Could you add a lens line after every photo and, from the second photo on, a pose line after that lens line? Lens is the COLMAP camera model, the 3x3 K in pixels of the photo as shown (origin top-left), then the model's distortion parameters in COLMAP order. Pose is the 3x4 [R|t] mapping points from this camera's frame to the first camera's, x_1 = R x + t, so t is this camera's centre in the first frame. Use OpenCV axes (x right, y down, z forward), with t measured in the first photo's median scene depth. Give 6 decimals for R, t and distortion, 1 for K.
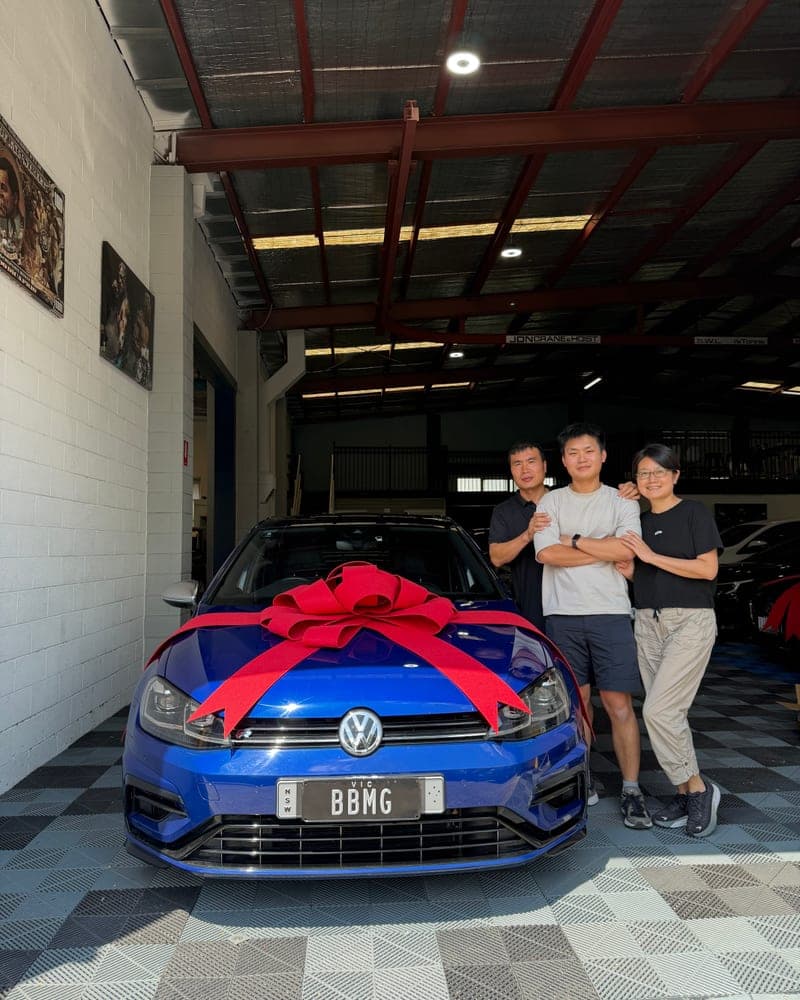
lens RADIAL K [[760.3, 0, 399.3], [0, 760.3, 524.1], [0, 0, 1]] dist [0.037279, -0.062683]
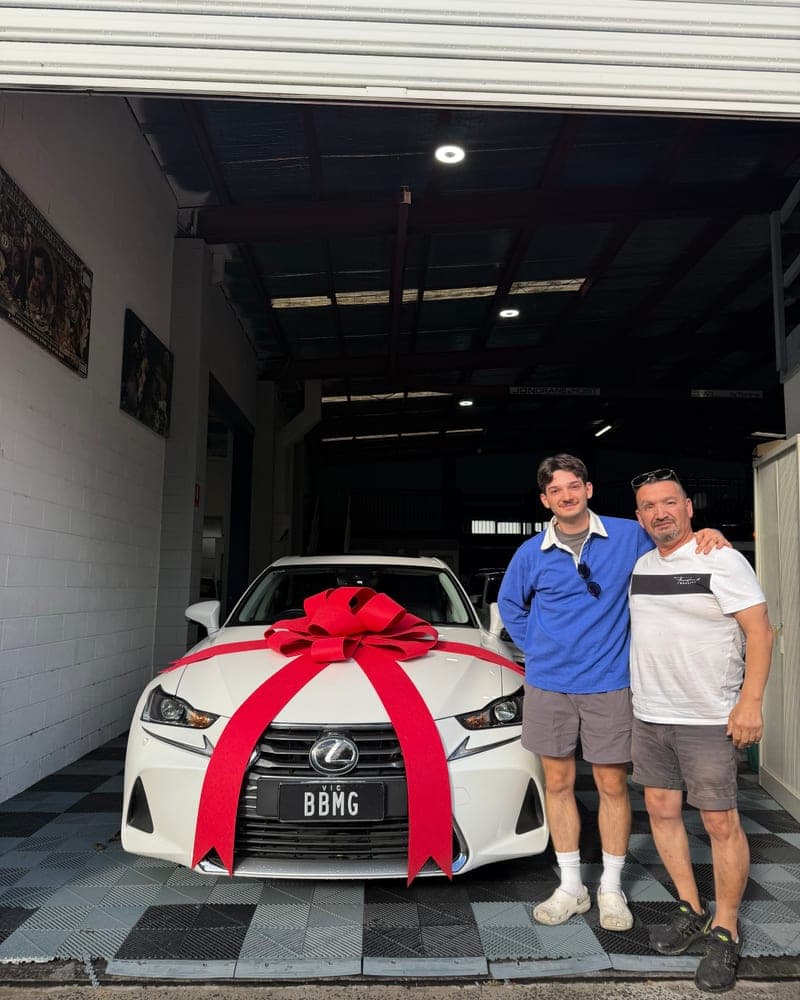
lens RADIAL K [[760.3, 0, 404.8], [0, 760.3, 520.7], [0, 0, 1]] dist [0.037279, -0.062683]
pose [[0.999479, 0.015265, -0.028434, 0.052418], [-0.016893, 0.998179, -0.057908, 0.001570], [0.027499, 0.058358, 0.997917, -0.085763]]
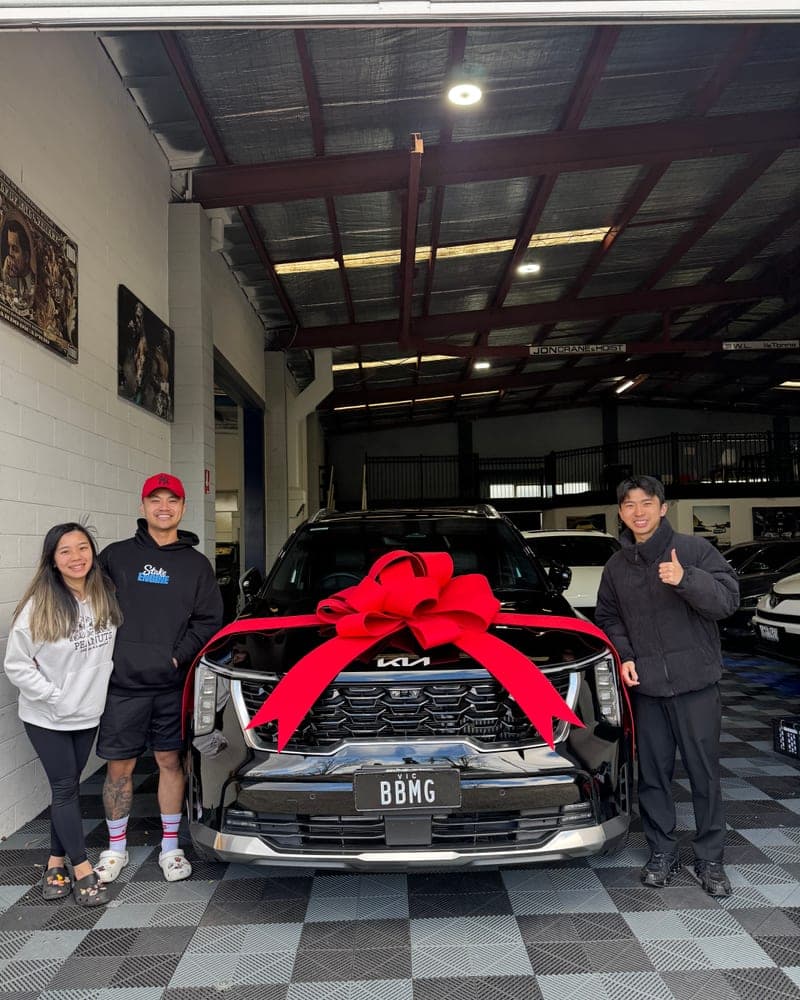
lens RADIAL K [[760.3, 0, 399.7], [0, 760.3, 518.4], [0, 0, 1]] dist [0.037279, -0.062683]
pose [[0.998357, -0.018741, -0.054151, 0.037349], [0.018197, 0.999779, -0.010521, -0.029086], [0.054337, 0.009518, 0.998477, -0.011257]]
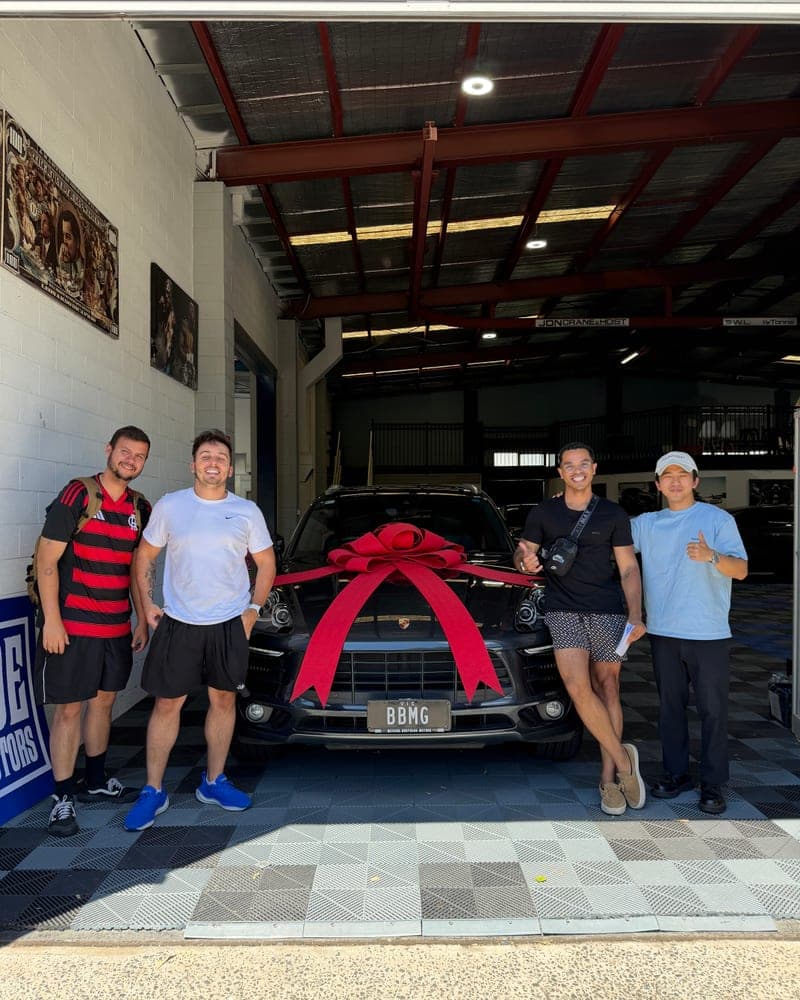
lens RADIAL K [[760.3, 0, 399.4], [0, 760.3, 520.0], [0, 0, 1]] dist [0.037279, -0.062683]
pose [[0.998244, 0.001671, -0.059216, 0.034939], [0.000550, 0.999298, 0.037465, -0.030535], [0.059237, -0.037432, 0.997542, -0.091132]]
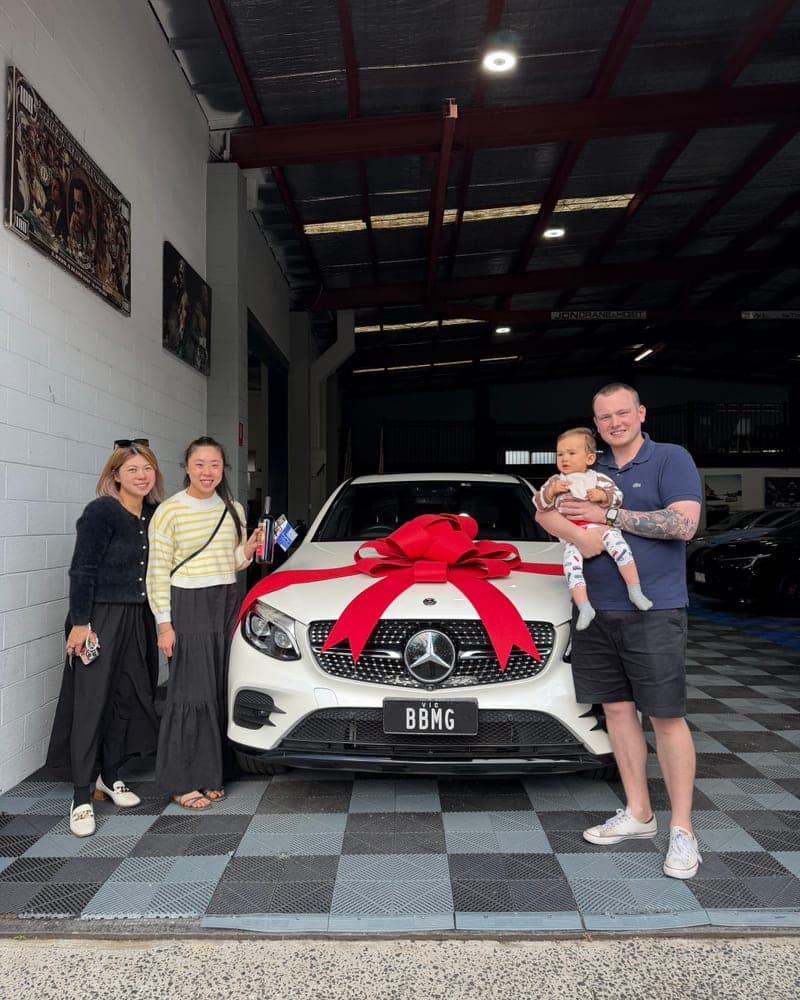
lens RADIAL K [[760.3, 0, 402.8], [0, 760.3, 519.4], [0, 0, 1]] dist [0.037279, -0.062683]
pose [[0.997880, 0.005266, -0.064861, 0.020403], [-0.003099, 0.999435, 0.033457, -0.010056], [0.065001, -0.033185, 0.997333, -0.065136]]
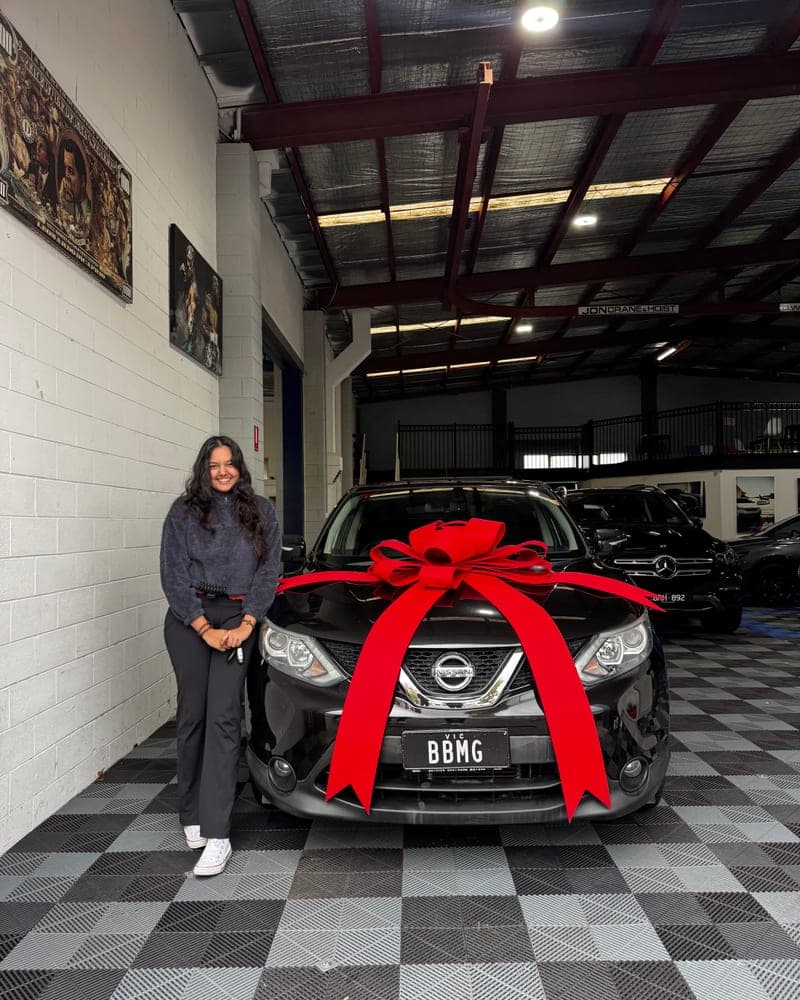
lens RADIAL K [[760.3, 0, 407.8], [0, 760.3, 518.8], [0, 0, 1]] dist [0.037279, -0.062683]
pose [[0.997432, -0.008318, -0.071134, -0.015531], [0.010029, 0.999668, 0.023722, -0.010678], [0.070913, -0.024374, 0.997185, 0.032069]]
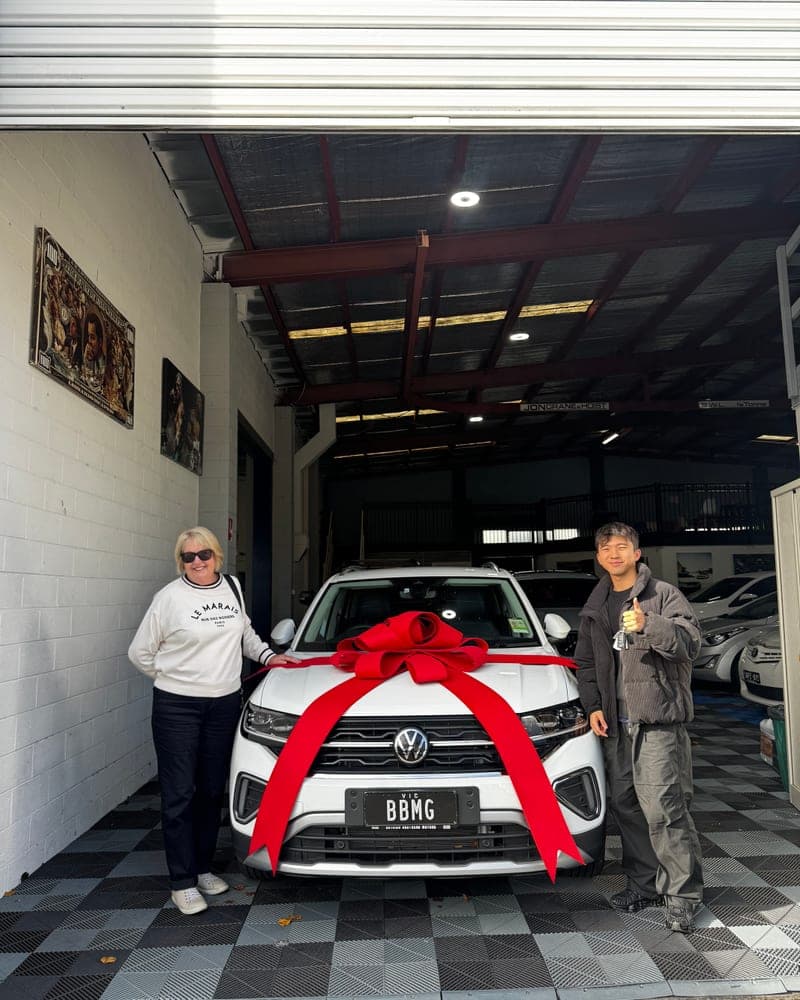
lens RADIAL K [[760.3, 0, 404.3], [0, 760.3, 508.0], [0, 0, 1]] dist [0.037279, -0.062683]
pose [[0.999245, -0.016488, -0.035168, 0.020992], [0.013587, 0.996608, -0.081168, -0.030724], [0.036387, 0.080629, 0.996080, -0.127308]]
